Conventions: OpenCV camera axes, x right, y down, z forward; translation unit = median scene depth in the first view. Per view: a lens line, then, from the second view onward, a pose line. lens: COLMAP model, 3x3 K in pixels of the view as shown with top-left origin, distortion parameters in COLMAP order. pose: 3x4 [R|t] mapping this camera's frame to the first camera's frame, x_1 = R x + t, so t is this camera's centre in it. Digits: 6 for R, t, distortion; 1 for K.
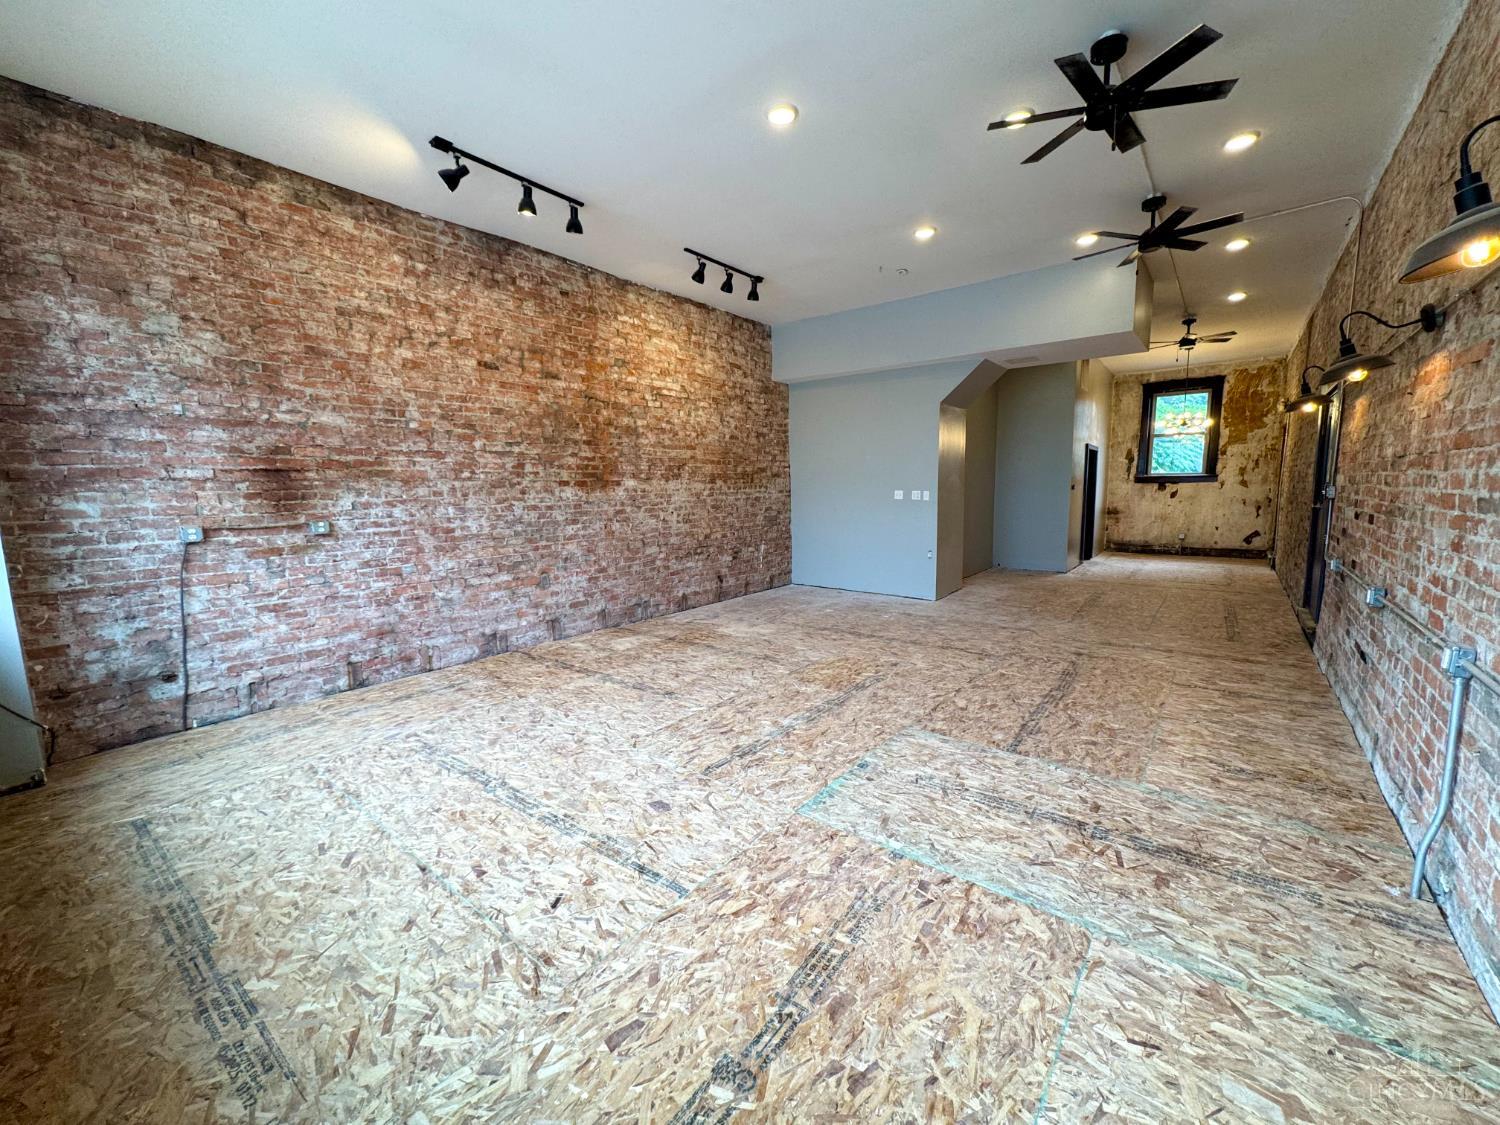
lens RADIAL K [[595.0, 0, 751.9], [0, 595.0, 554.5], [0, 0, 1]] dist [-0.001576, -0.000037]
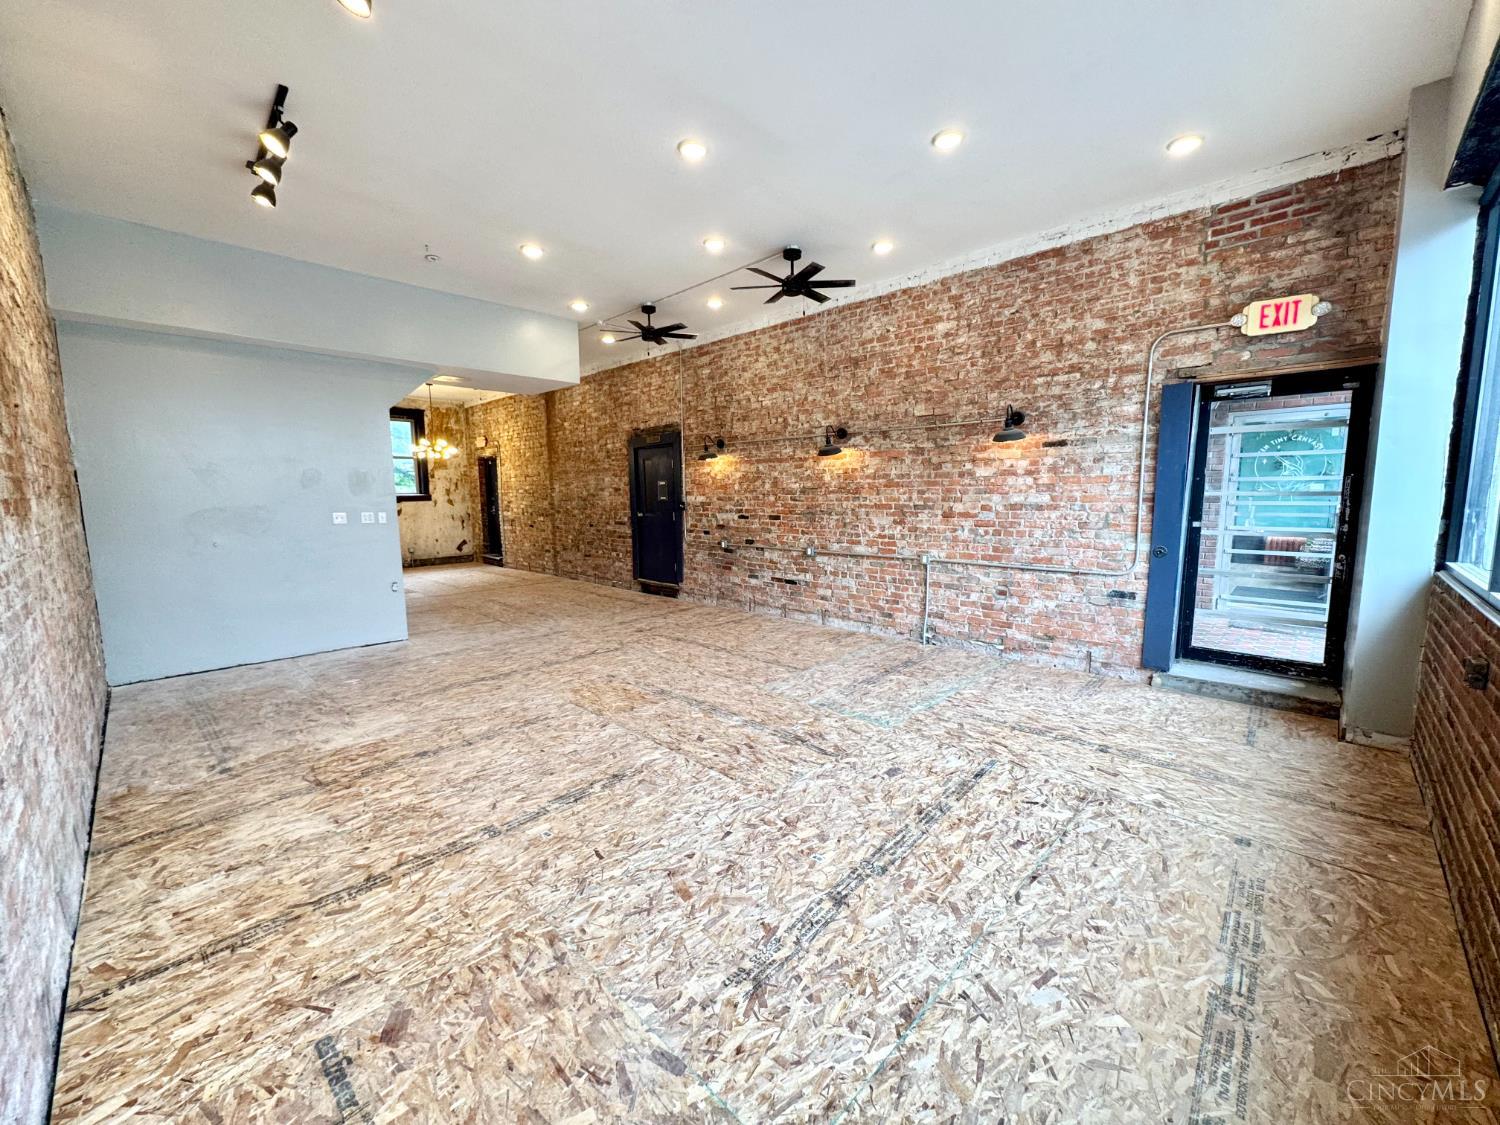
lens RADIAL K [[595.0, 0, 749.7], [0, 595.0, 567.2], [0, 0, 1]] dist [-0.001576, -0.000037]
pose [[0.095285, -0.111606, 0.989174, -0.932769], [0.123533, 0.987340, 0.099499, -0.095678], [-0.987755, 0.112715, 0.107866, 0.790057]]
